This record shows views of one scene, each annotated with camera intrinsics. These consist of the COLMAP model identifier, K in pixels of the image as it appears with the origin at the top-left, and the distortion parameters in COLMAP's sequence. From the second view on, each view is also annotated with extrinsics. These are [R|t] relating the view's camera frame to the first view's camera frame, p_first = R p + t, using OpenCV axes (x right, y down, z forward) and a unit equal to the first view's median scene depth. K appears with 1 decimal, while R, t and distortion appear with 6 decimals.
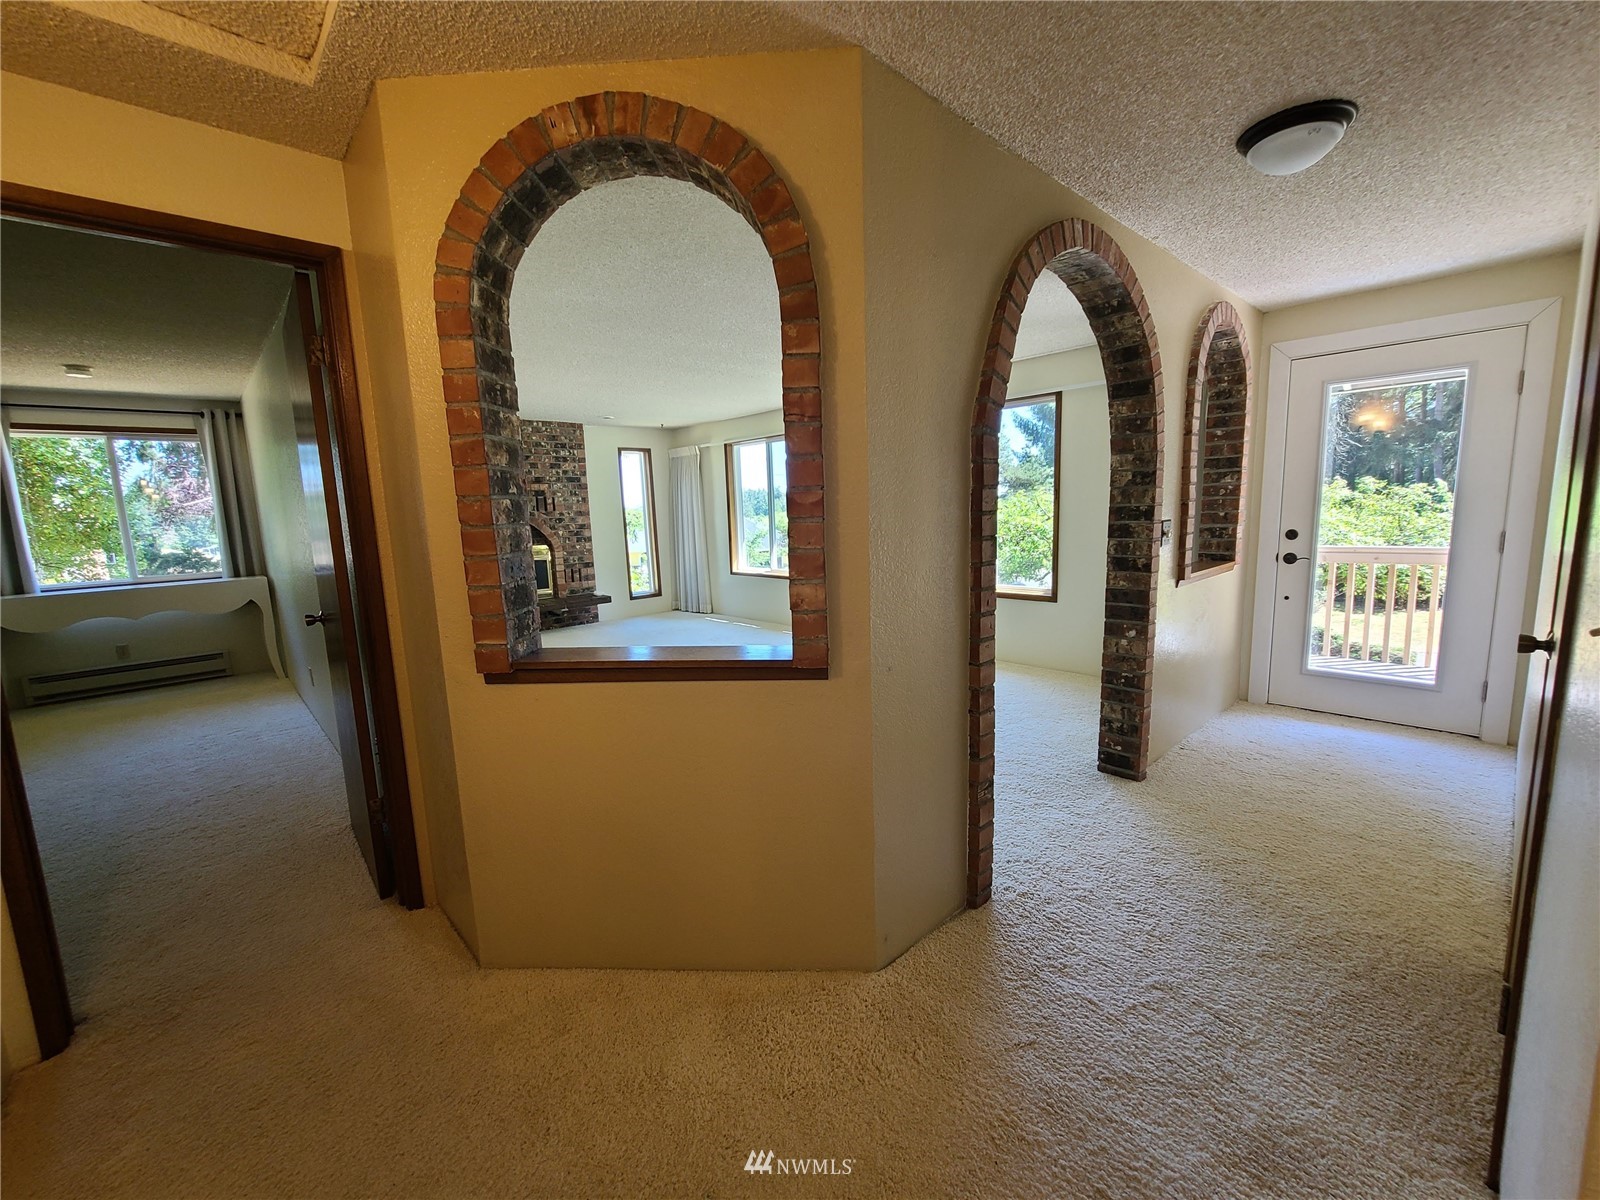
lens RADIAL K [[653.7, 0, 800.5], [0, 653.7, 600.7], [0, 0, 1]] dist [-0.003997, -0.001676]
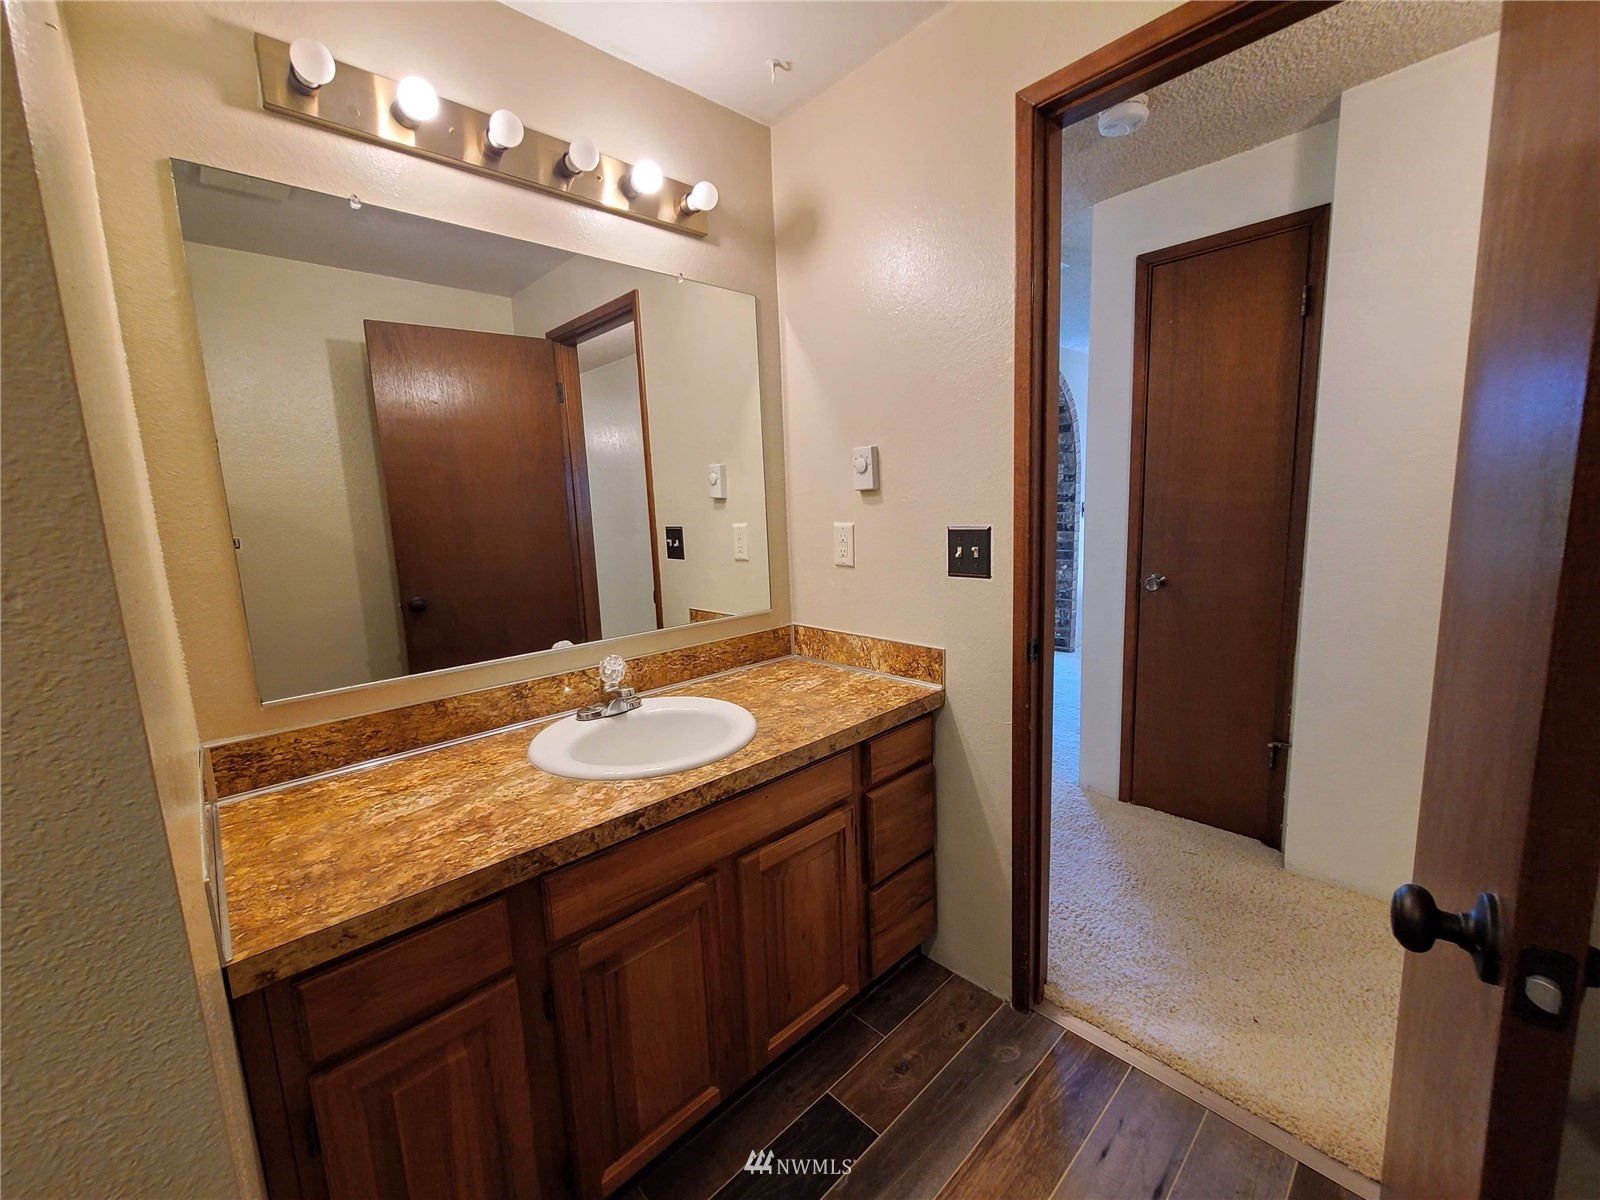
lens RADIAL K [[653.7, 0, 800.5], [0, 653.7, 596.7], [0, 0, 1]] dist [-0.003997, -0.001676]
pose [[0.999990, -0.003250, 0.003059, -0.208619], [0.003230, 0.999973, 0.006634, 0.118495], [-0.003080, -0.006624, 0.999973, -0.759192]]
